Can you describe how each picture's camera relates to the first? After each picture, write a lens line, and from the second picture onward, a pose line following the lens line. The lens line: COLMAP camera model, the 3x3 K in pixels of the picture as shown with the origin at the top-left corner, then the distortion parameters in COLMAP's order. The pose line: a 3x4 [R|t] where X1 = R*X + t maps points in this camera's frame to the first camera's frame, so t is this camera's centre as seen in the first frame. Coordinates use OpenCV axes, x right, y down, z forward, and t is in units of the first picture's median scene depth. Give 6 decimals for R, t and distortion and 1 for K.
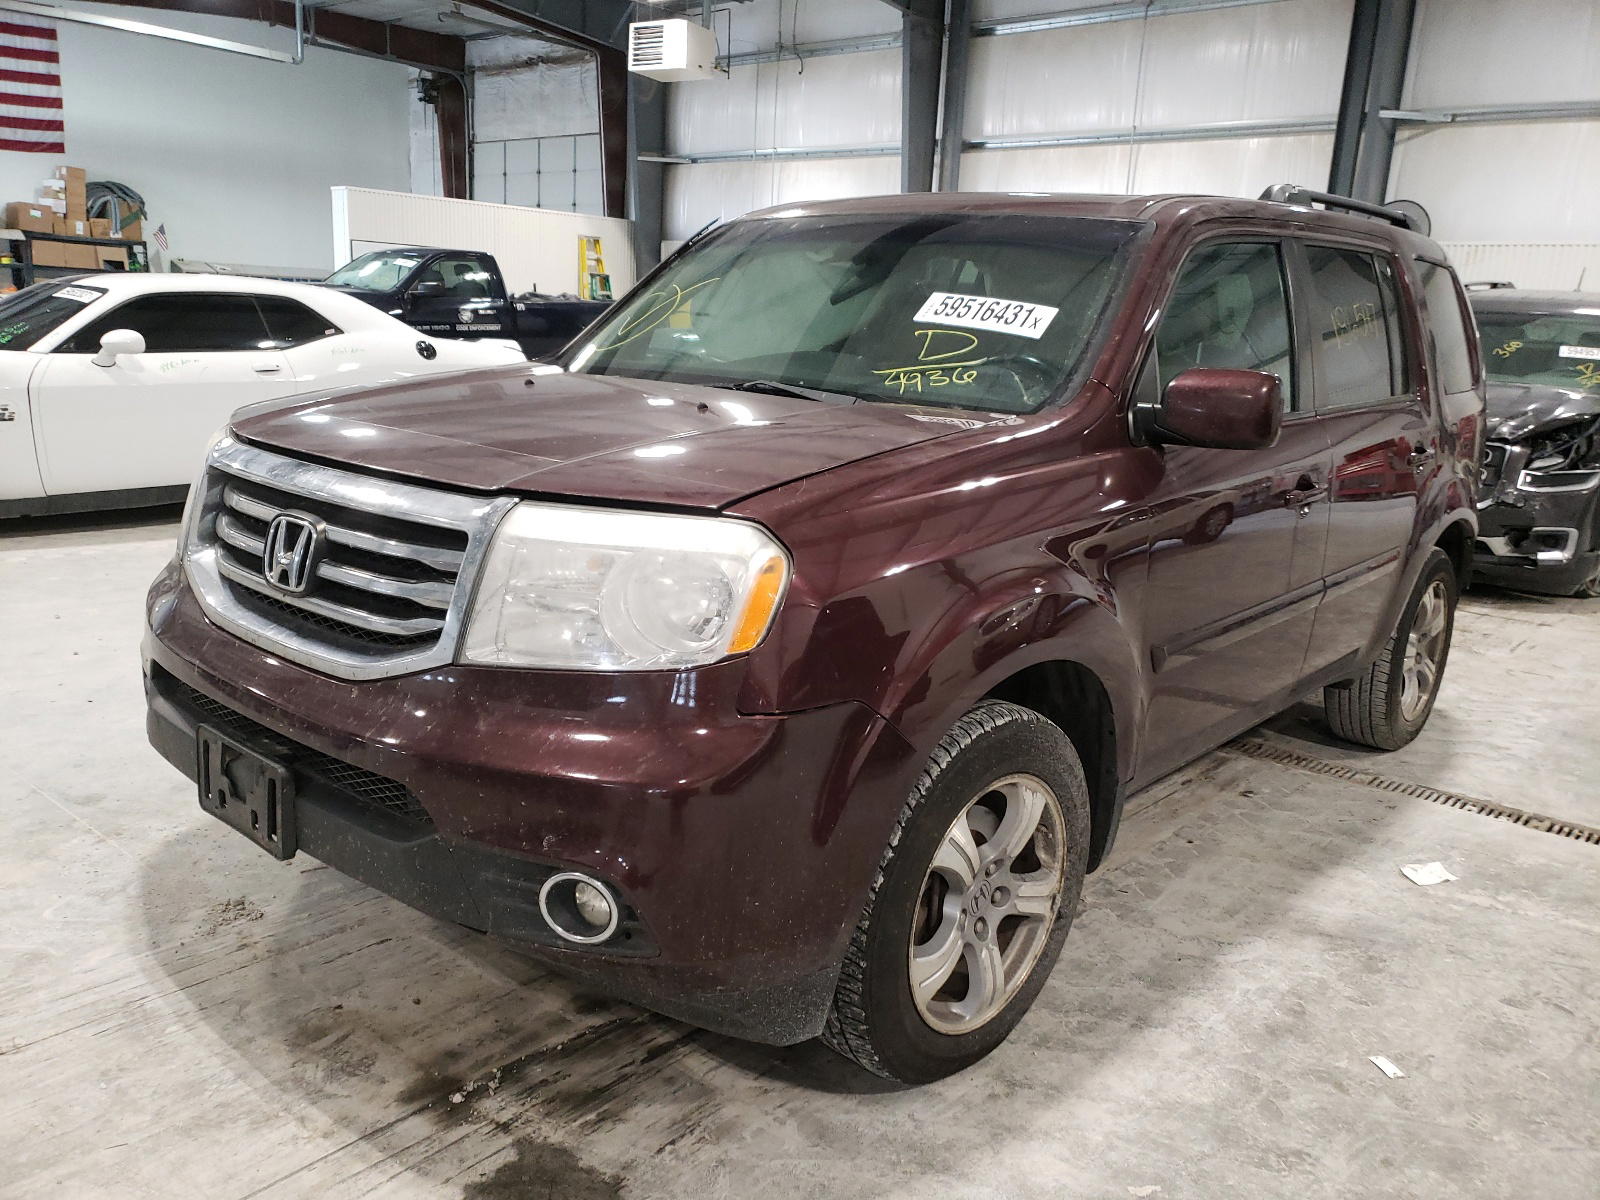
lens RADIAL K [[1254.4, 0, 782.7], [0, 1254.4, 604.0], [0, 0, 1]] dist [0.004281, 0.009196]
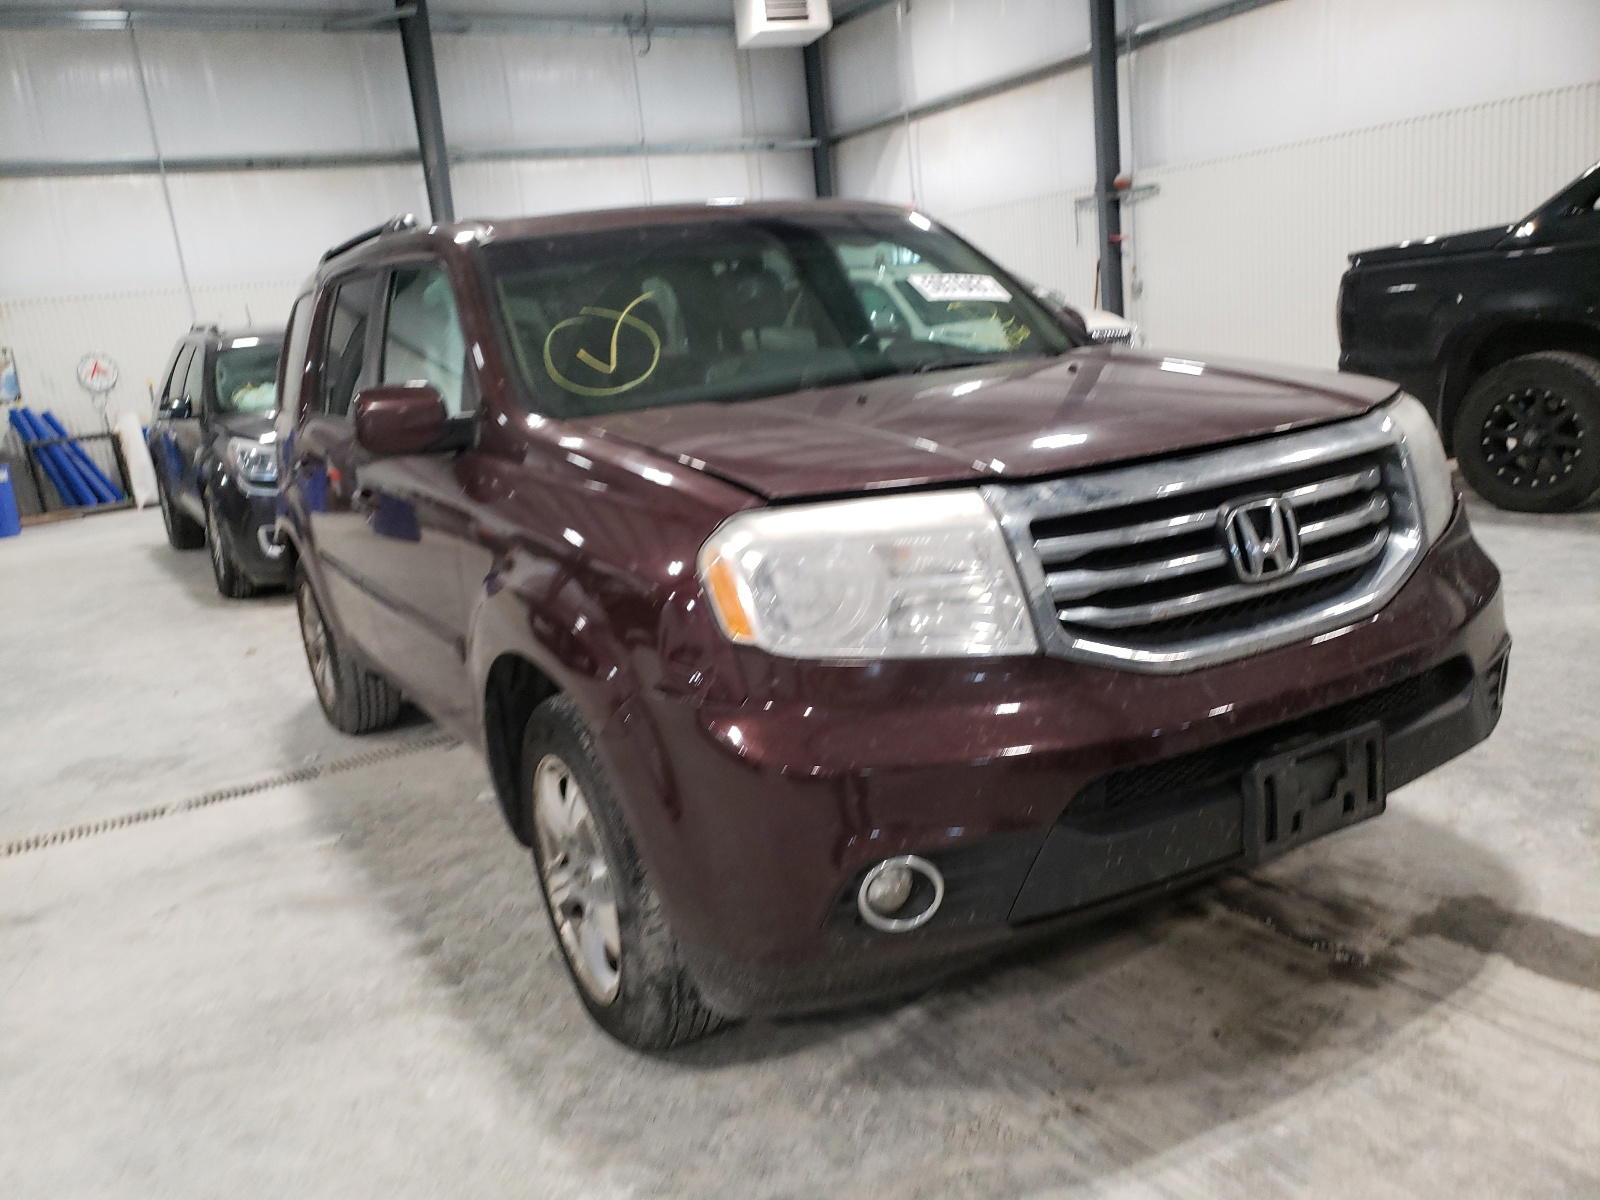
lens RADIAL K [[1272.2, 0, 750.6], [0, 1272.2, 600.5], [0, 0, 1]] dist [0.000747, -0.010700]
pose [[0.333901, -0.292727, 0.896003, -1.222500], [0.338382, 0.924420, 0.175911, -0.262183], [-0.879777, 0.244454, 0.407719, 0.837465]]
